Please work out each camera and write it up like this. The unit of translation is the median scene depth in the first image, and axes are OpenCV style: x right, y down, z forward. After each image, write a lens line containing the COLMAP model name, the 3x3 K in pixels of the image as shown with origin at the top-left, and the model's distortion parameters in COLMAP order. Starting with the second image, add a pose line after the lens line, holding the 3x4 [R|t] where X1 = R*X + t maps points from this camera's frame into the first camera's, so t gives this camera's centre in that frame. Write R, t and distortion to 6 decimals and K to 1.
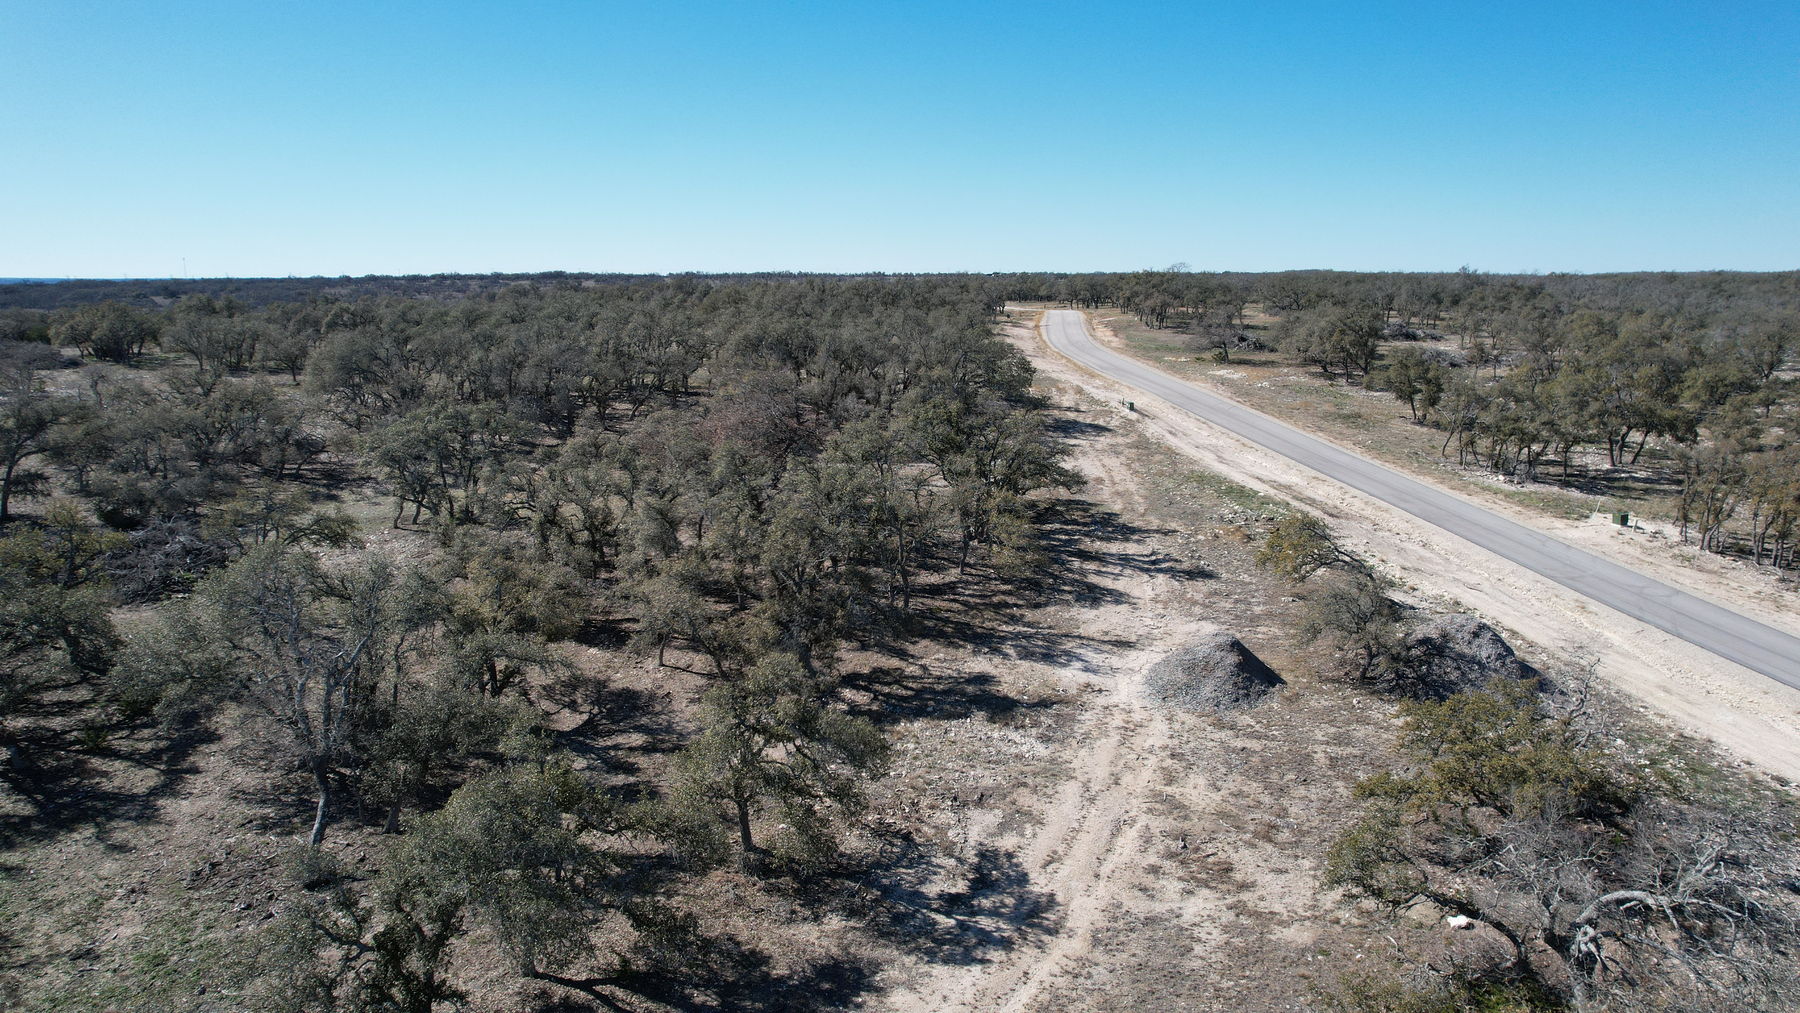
lens RADIAL K [[1143.2, 0, 884.3], [0, 1143.2, 516.3], [0, 0, 1]] dist [-0.077428, 0.060432]
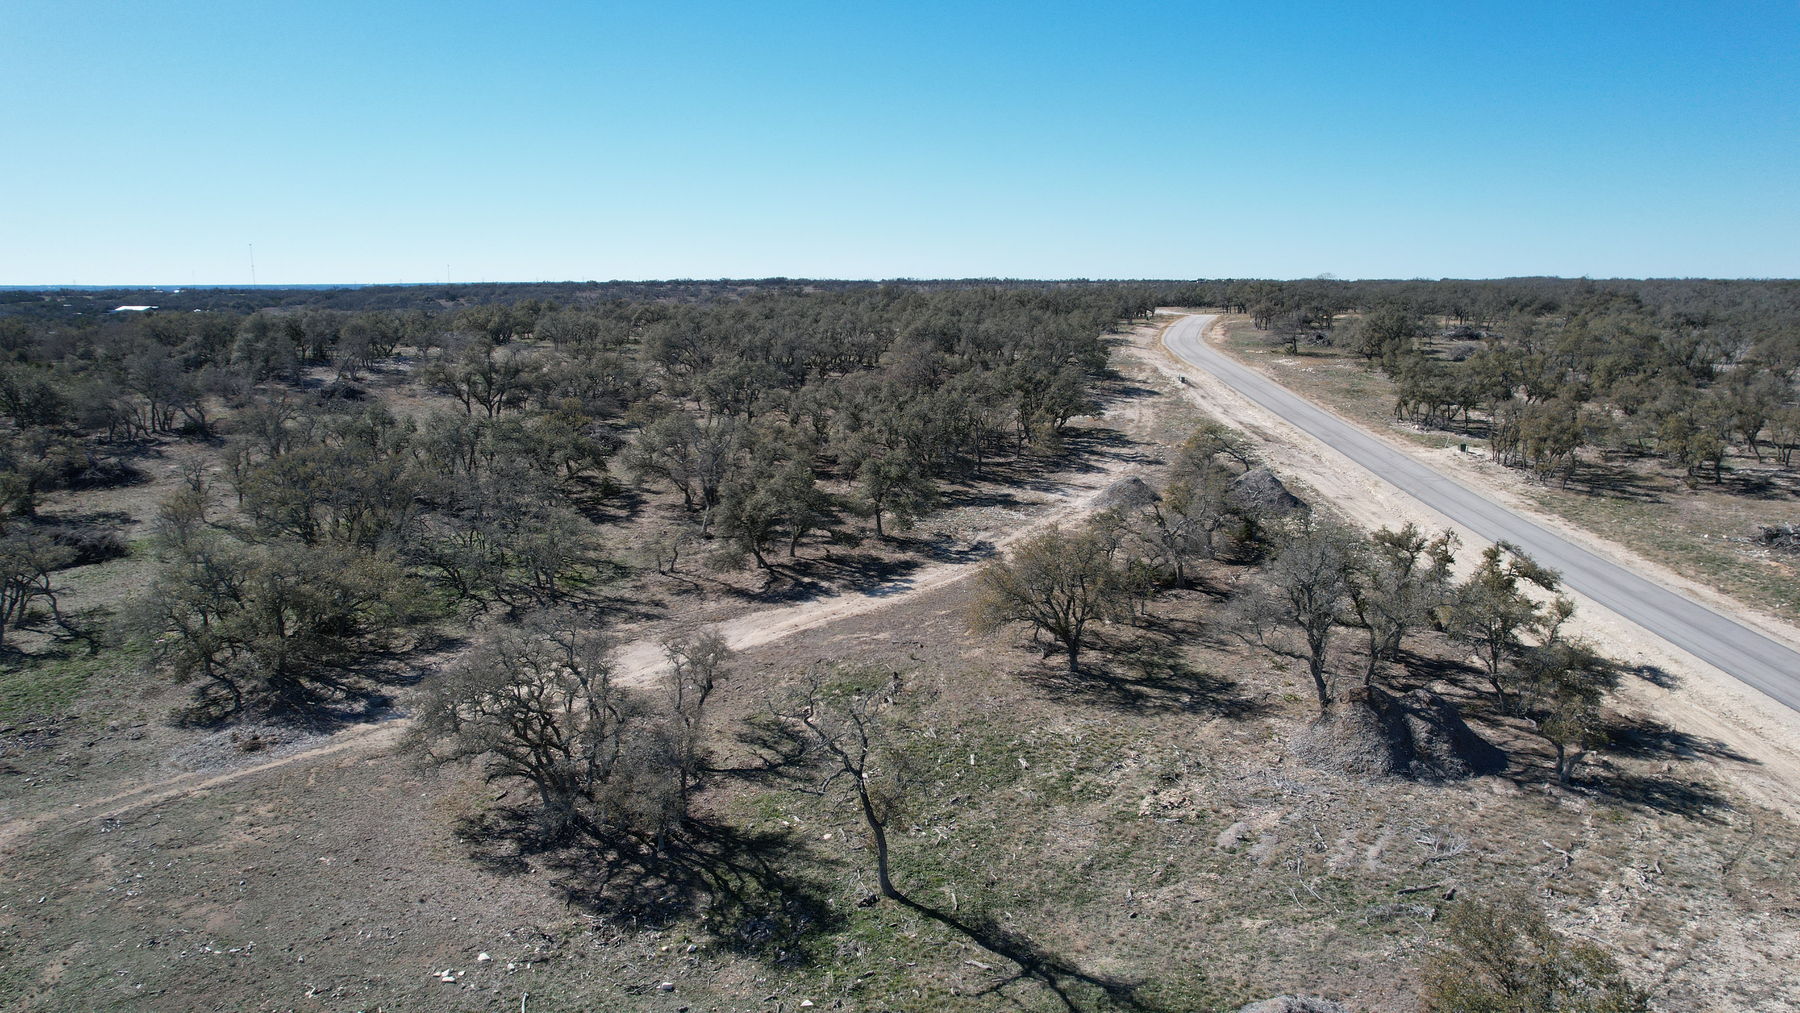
lens RADIAL K [[1143.2, 0, 884.3], [0, 1143.2, 516.3], [0, 0, 1]] dist [-0.077428, 0.060432]
pose [[0.983306, 0.034179, -0.178724, 0.120348], [-0.034955, 0.999388, -0.001193, 0.098222], [0.178573, 0.007420, 0.983899, -0.515767]]
